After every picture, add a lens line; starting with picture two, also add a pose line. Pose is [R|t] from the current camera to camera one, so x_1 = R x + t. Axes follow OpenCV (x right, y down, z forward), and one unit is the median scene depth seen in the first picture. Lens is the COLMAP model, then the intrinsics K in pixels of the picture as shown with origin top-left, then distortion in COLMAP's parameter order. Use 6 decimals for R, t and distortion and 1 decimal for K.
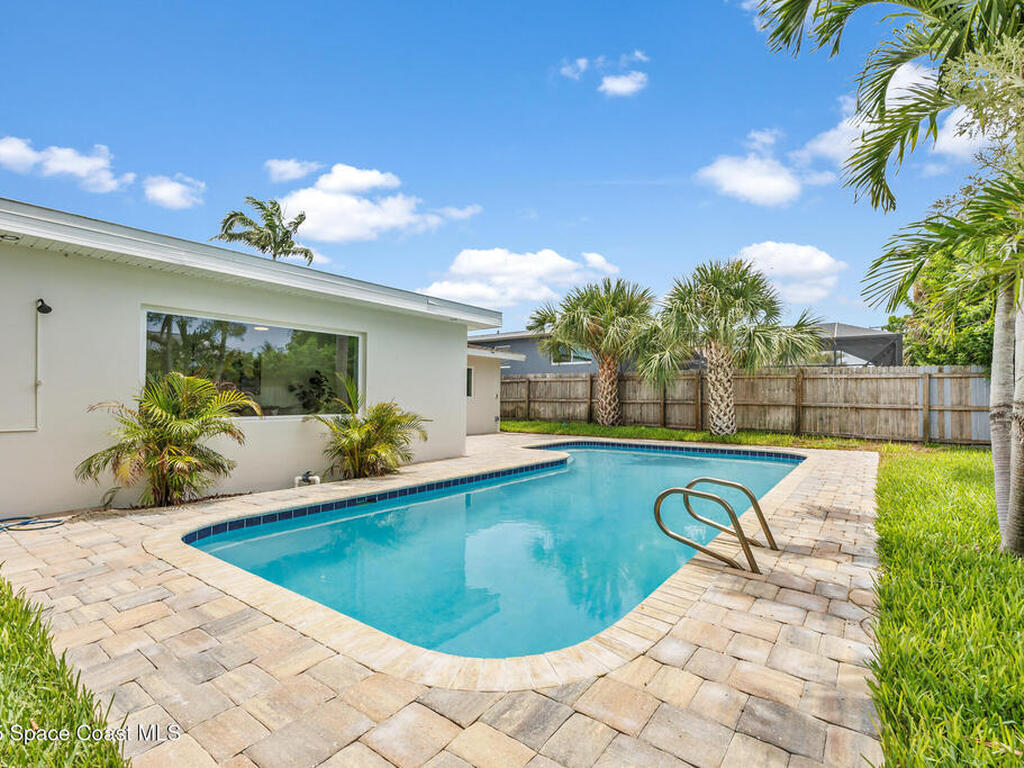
lens RADIAL K [[494.3, 0, 512.0], [0, 494.3, 384.0], [0, 0, 1]] dist [-0.005285, -0.000236]
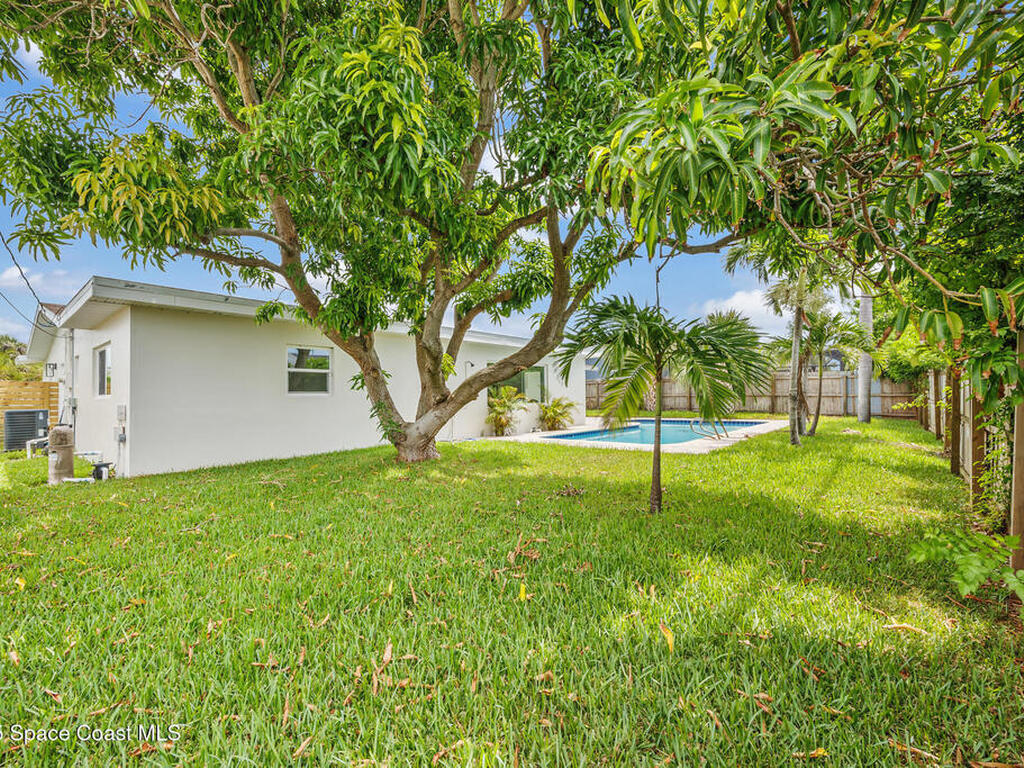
lens RADIAL K [[457.1, 0, 519.2], [0, 457.1, 370.1], [0, 0, 1]] dist [-0.001040, 0.000145]
pose [[0.998530, -0.020487, -0.050184, -0.192822], [0.018953, 0.999345, -0.030843, -0.011481], [0.050783, 0.029847, 0.998264, -0.584345]]
